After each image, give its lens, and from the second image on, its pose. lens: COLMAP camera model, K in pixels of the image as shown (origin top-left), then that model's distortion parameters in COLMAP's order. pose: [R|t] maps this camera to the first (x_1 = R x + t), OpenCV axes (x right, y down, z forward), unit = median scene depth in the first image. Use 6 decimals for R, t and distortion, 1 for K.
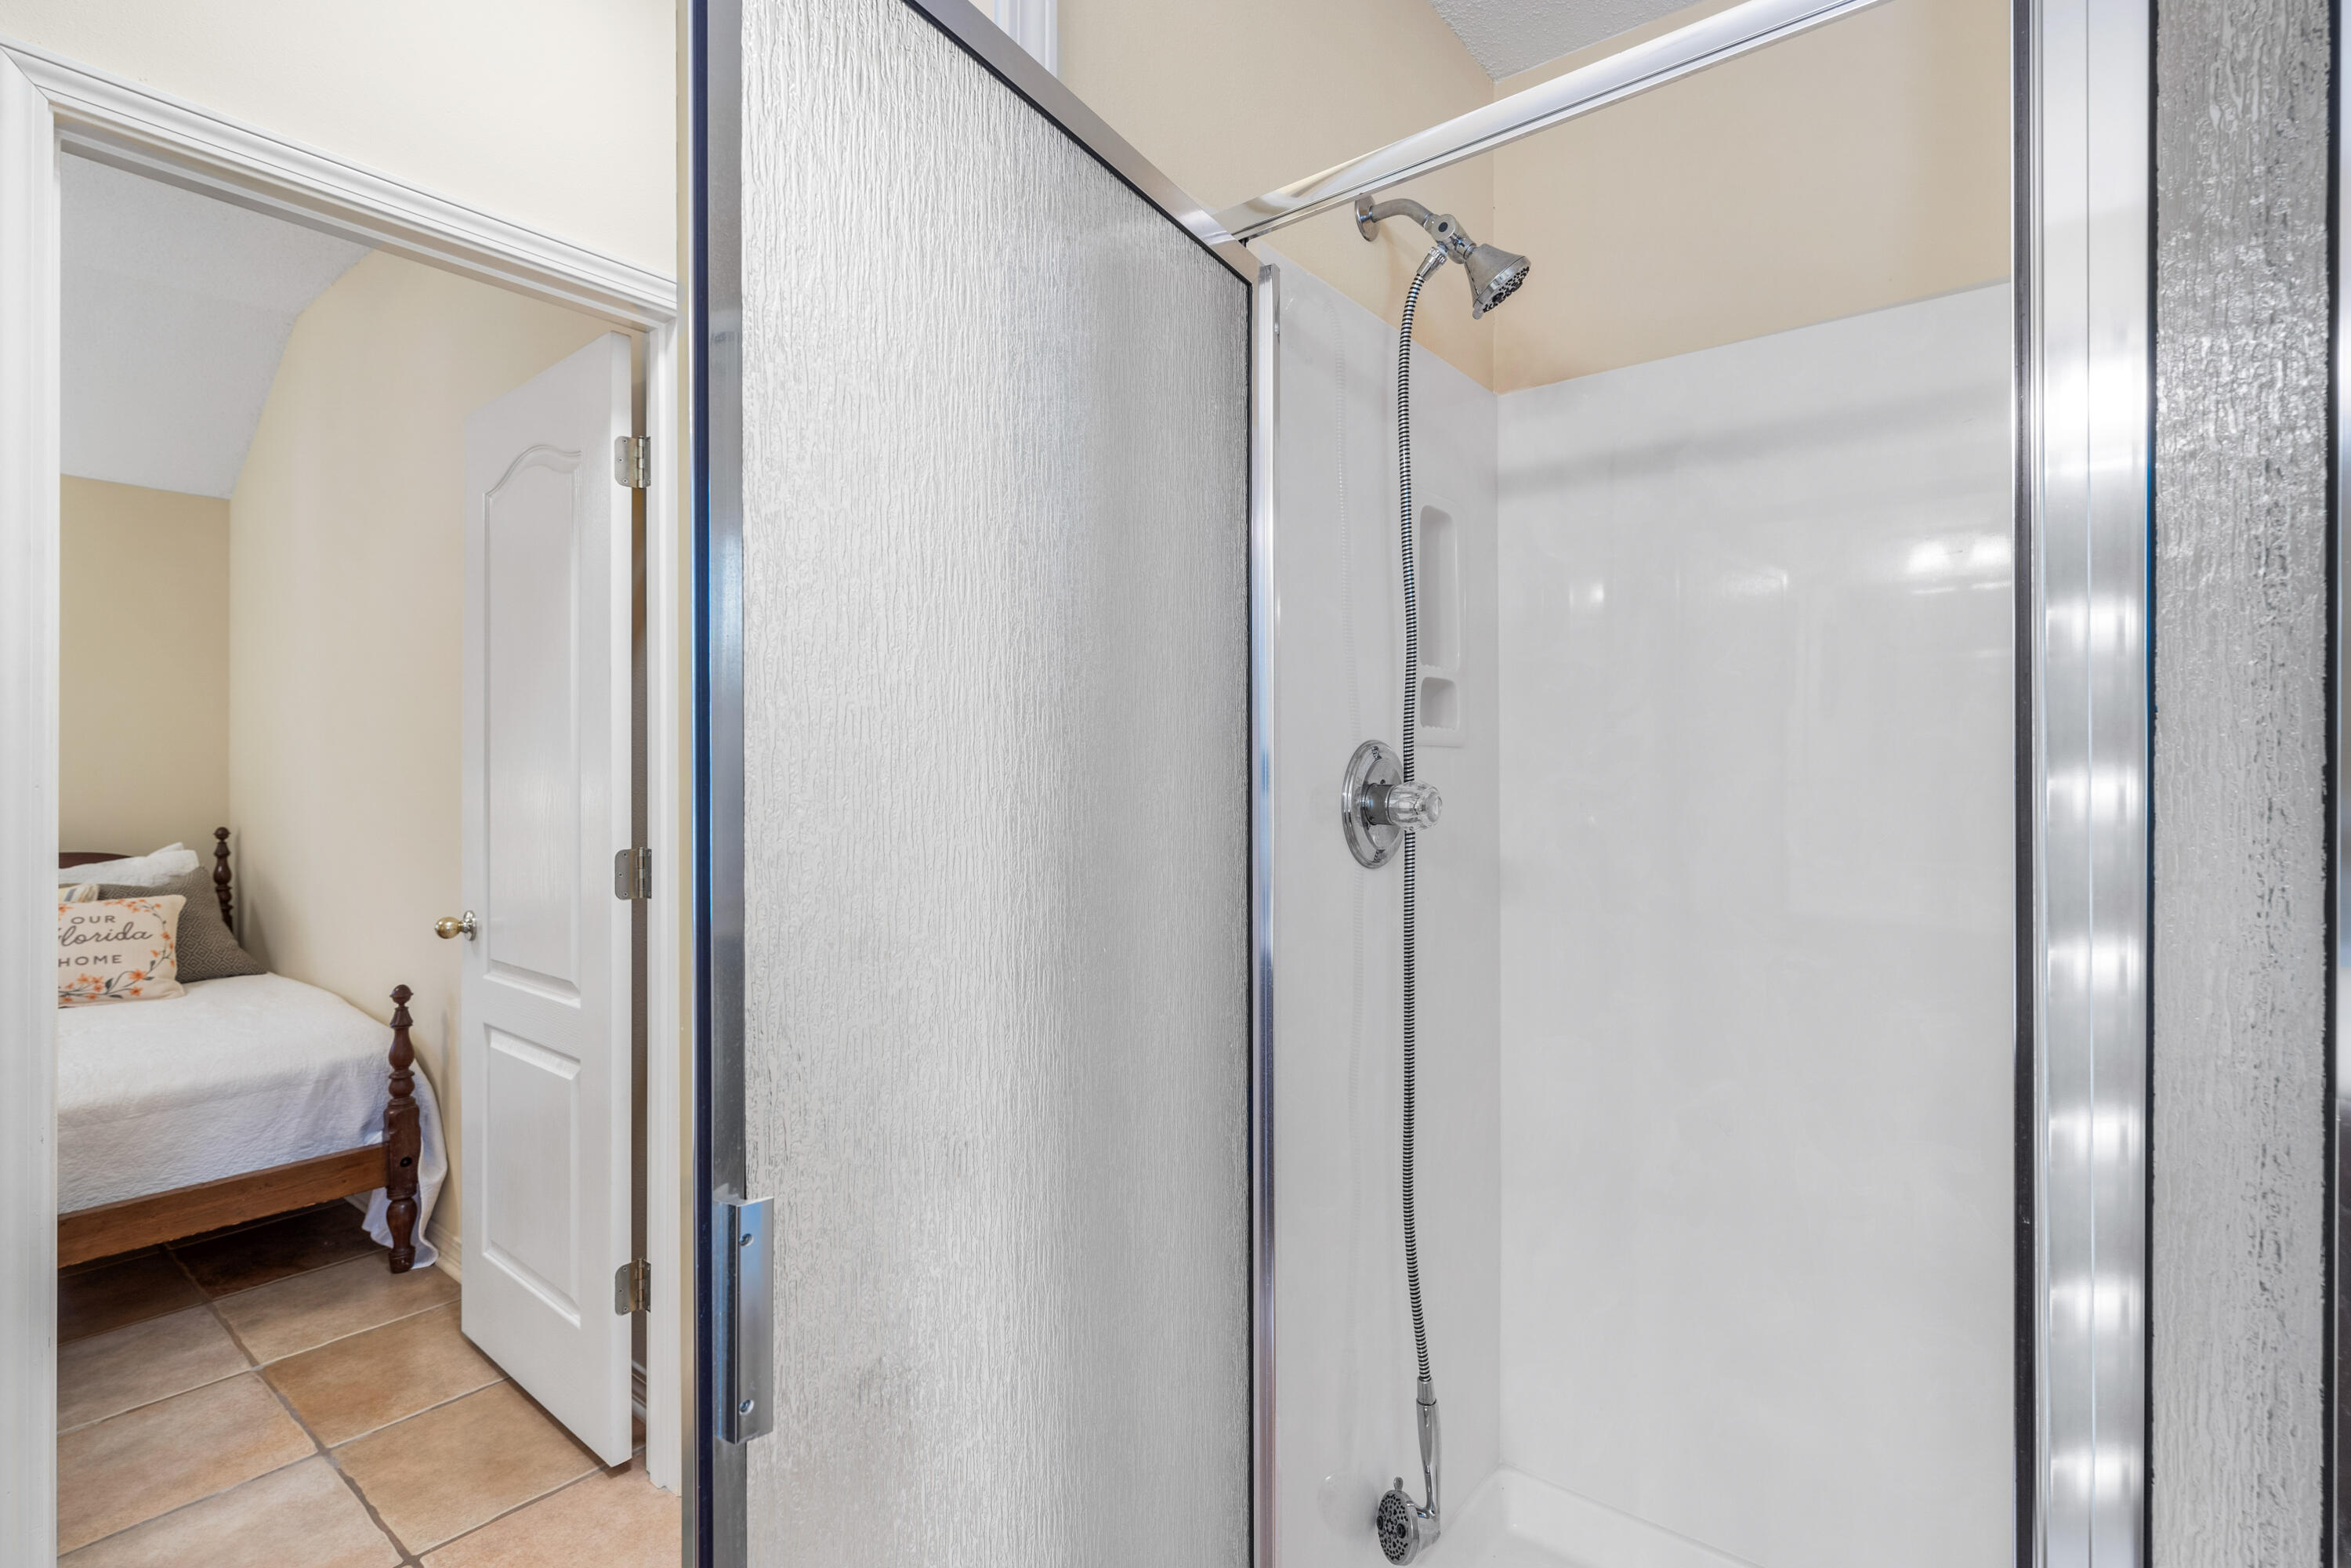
lens RADIAL K [[1084.7, 0, 1172.7], [0, 1084.7, 772.1], [0, 0, 1]] dist [0.001874, -0.000035]
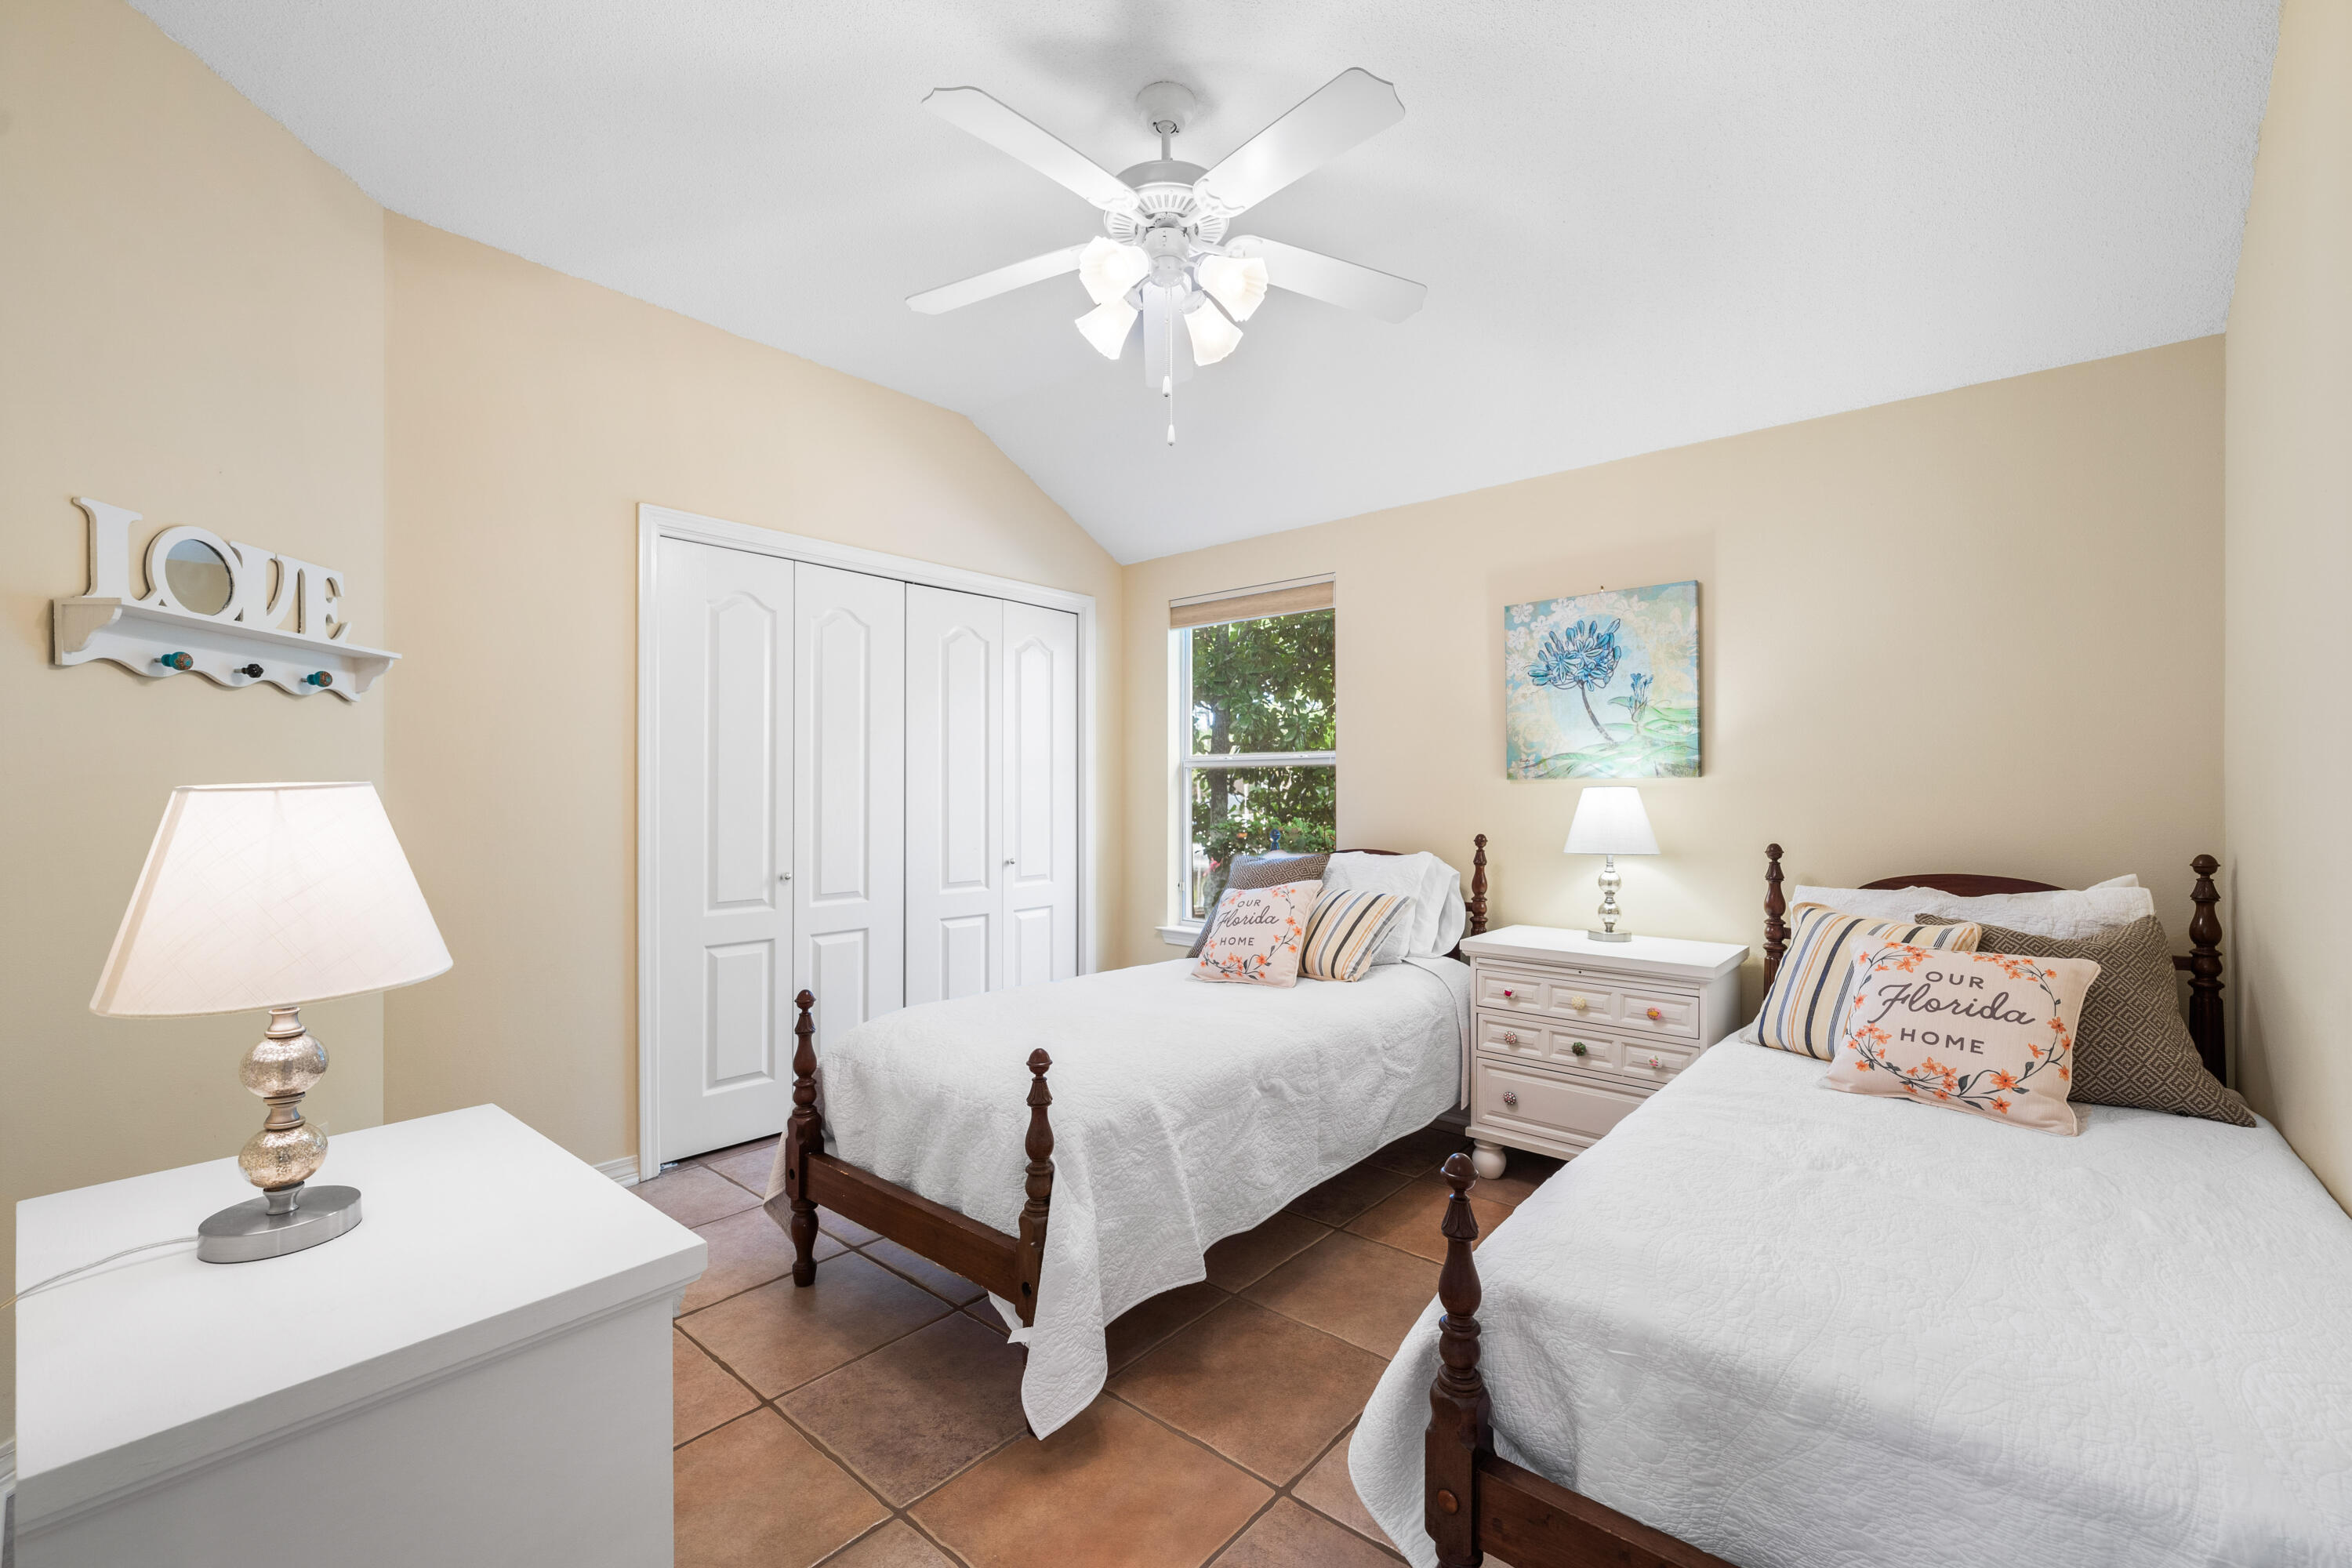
lens RADIAL K [[985.8, 0, 1172.0], [0, 985.8, 791.8], [0, 0, 1]] dist [0.000568, 0.000022]
pose [[-0.037094, -0.001826, -0.999310, -0.350867], [-0.000008, 0.999998, -0.001827, 0.018853], [0.999312, -0.000060, -0.037094, 0.525061]]
